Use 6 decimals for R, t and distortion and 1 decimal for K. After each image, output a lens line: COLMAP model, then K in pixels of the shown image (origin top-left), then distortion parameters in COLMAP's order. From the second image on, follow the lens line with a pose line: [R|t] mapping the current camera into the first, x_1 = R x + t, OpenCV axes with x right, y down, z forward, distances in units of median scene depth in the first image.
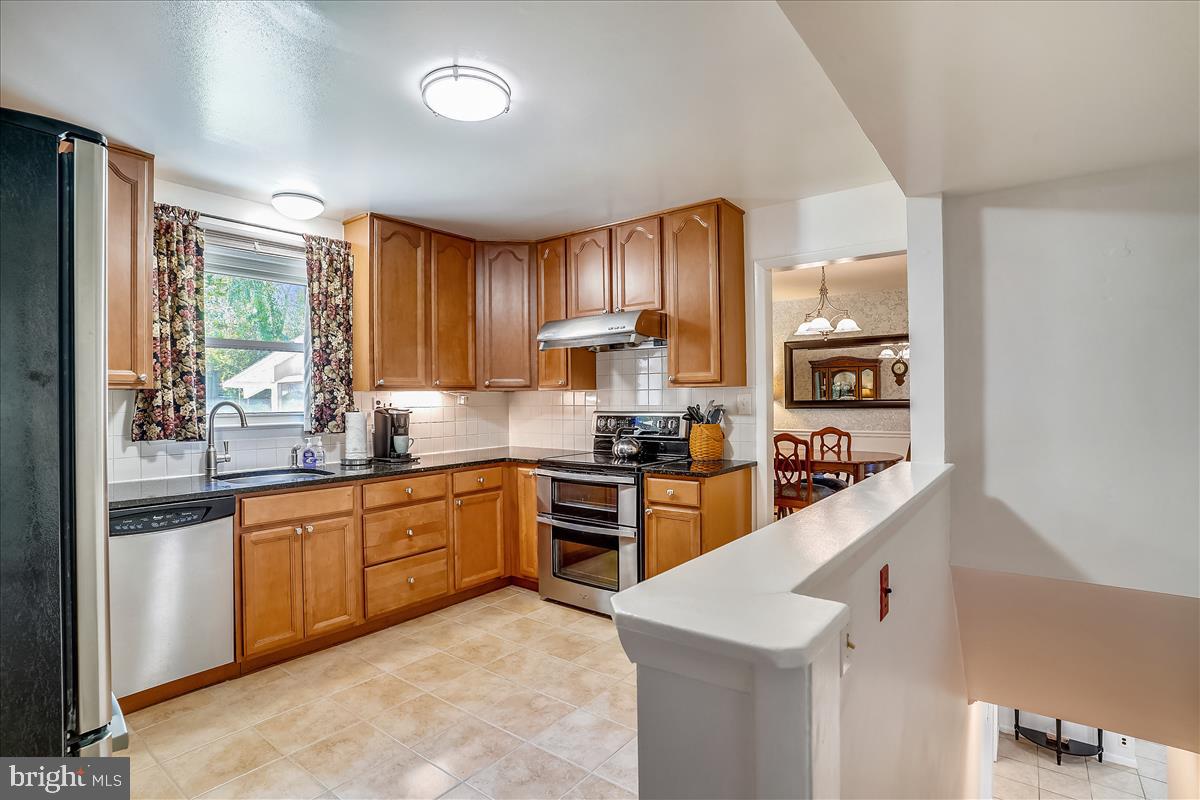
lens RADIAL K [[591.7, 0, 601.8], [0, 591.7, 383.1], [0, 0, 1]] dist [-0.058040, 0.041592]
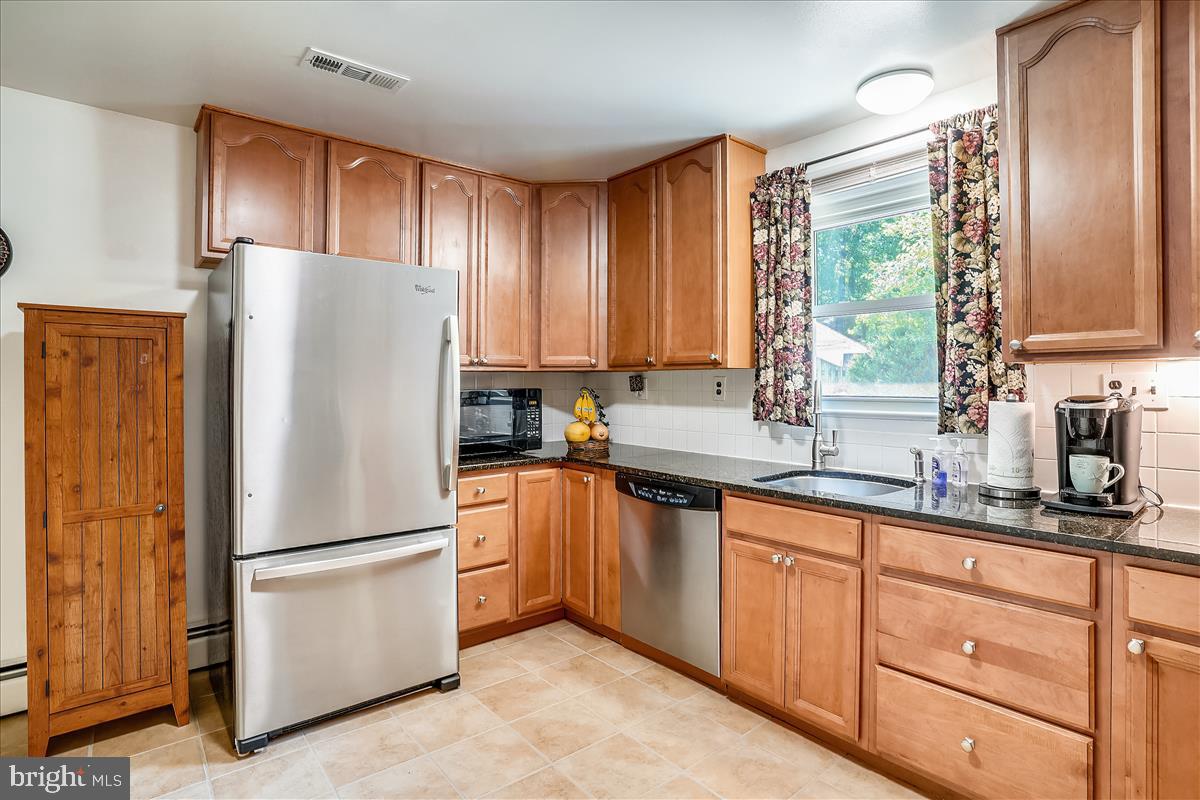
lens RADIAL K [[619.8, 0, 599.7], [0, 619.8, 368.4], [0, 0, 1]] dist [-0.056359, 0.000093]
pose [[-0.230479, -0.012460, -0.972998, 0.267544], [0.028790, 0.999393, -0.019617, 0.022217], [0.972651, -0.032534, -0.229980, 0.908301]]
